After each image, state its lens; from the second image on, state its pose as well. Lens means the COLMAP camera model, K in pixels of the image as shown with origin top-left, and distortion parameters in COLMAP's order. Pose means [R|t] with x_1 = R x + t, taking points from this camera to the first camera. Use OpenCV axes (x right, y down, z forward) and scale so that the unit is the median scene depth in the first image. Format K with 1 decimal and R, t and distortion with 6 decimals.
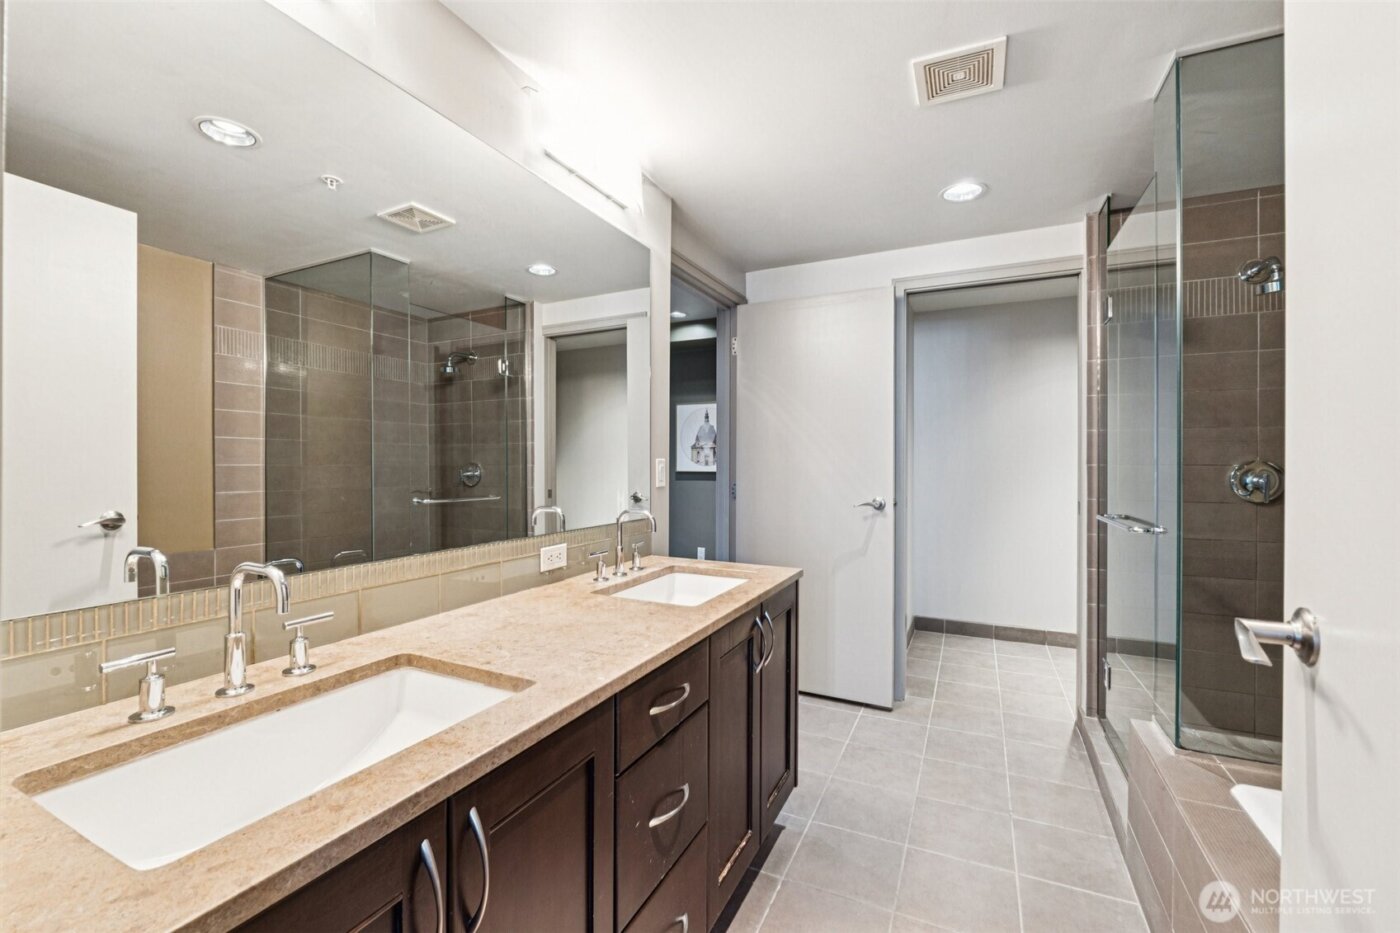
lens RADIAL K [[598.0, 0, 696.6], [0, 598.0, 464.5], [0, 0, 1]] dist [-0.005606, -0.001025]
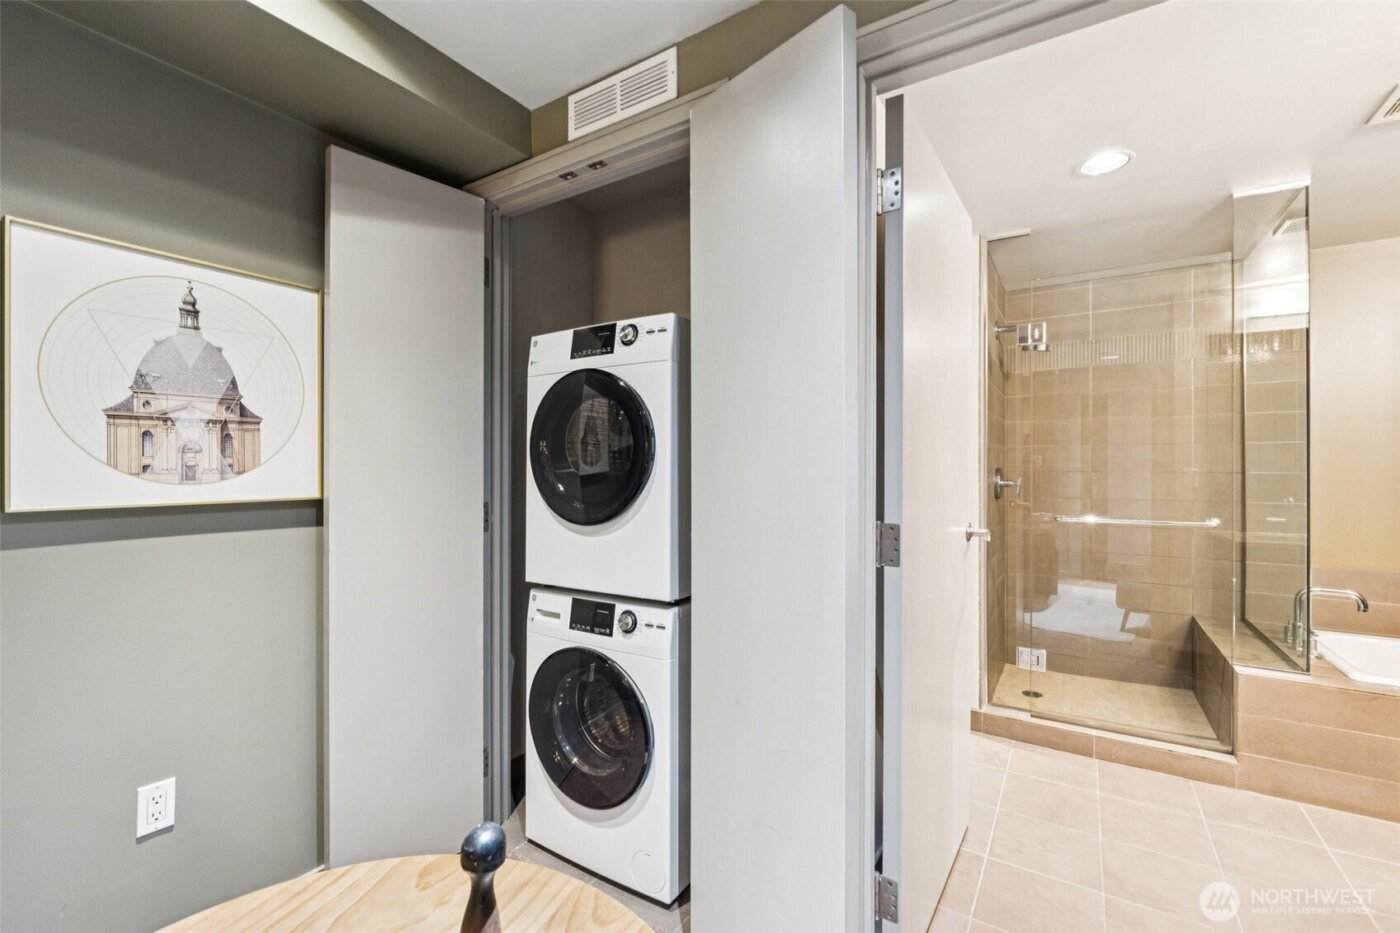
lens RADIAL K [[598.0, 0, 702.5], [0, 598.0, 463.6], [0, 0, 1]] dist [-0.005606, -0.001025]
pose [[0.105830, 0.004029, 0.994376, -0.253011], [0.002858, 0.999986, -0.004356, -0.005653], [-0.994380, 0.003303, 0.105817, 0.770794]]
